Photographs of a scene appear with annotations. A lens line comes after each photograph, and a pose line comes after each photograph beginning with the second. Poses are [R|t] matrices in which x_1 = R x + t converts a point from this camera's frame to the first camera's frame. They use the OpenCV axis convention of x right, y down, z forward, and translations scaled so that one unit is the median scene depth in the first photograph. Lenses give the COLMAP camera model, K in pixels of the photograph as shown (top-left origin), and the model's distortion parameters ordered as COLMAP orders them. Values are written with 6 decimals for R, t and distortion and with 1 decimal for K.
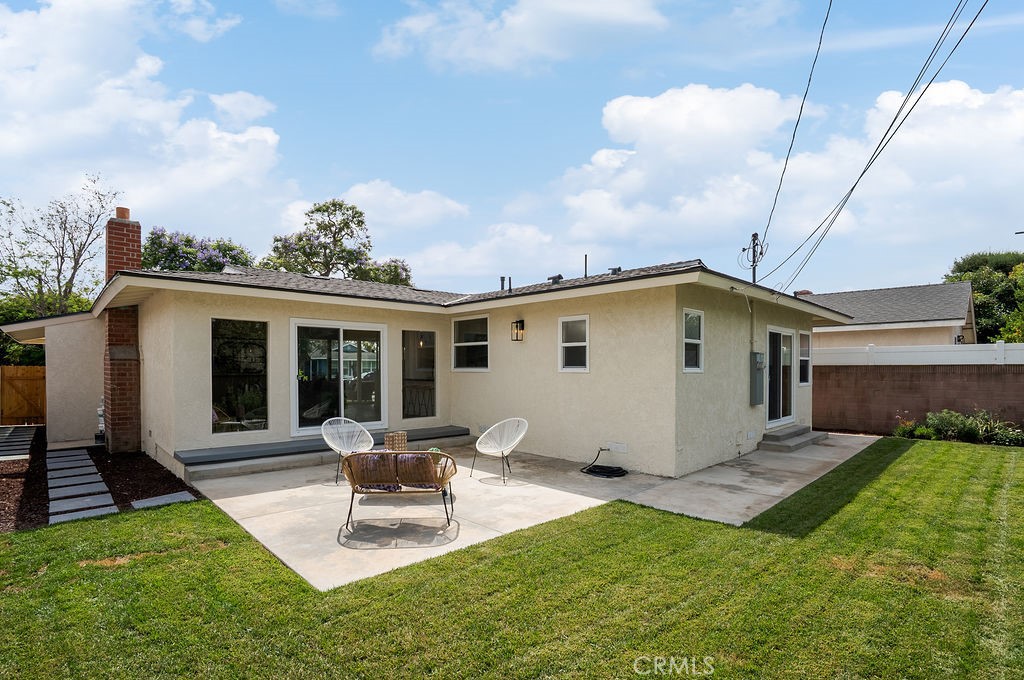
lens RADIAL K [[487.7, 0, 511.2], [0, 487.7, 368.2], [0, 0, 1]] dist [-0.040556, 0.000246]
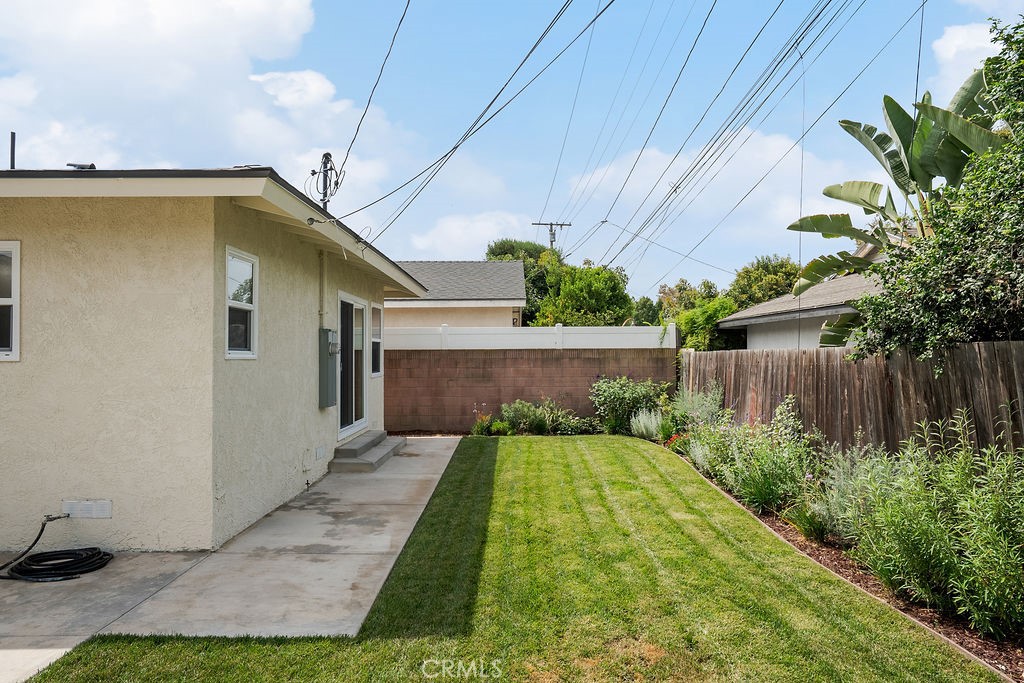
lens RADIAL K [[601.7, 0, 463.7], [0, 601.7, 346.4], [0, 0, 1]] dist [-0.004216, 0.028471]
pose [[0.702759, 0.009181, 0.711369, 0.045314], [0.004227, 0.999845, -0.017081, 0.006818], [-0.711416, 0.015011, 0.702611, 0.285278]]
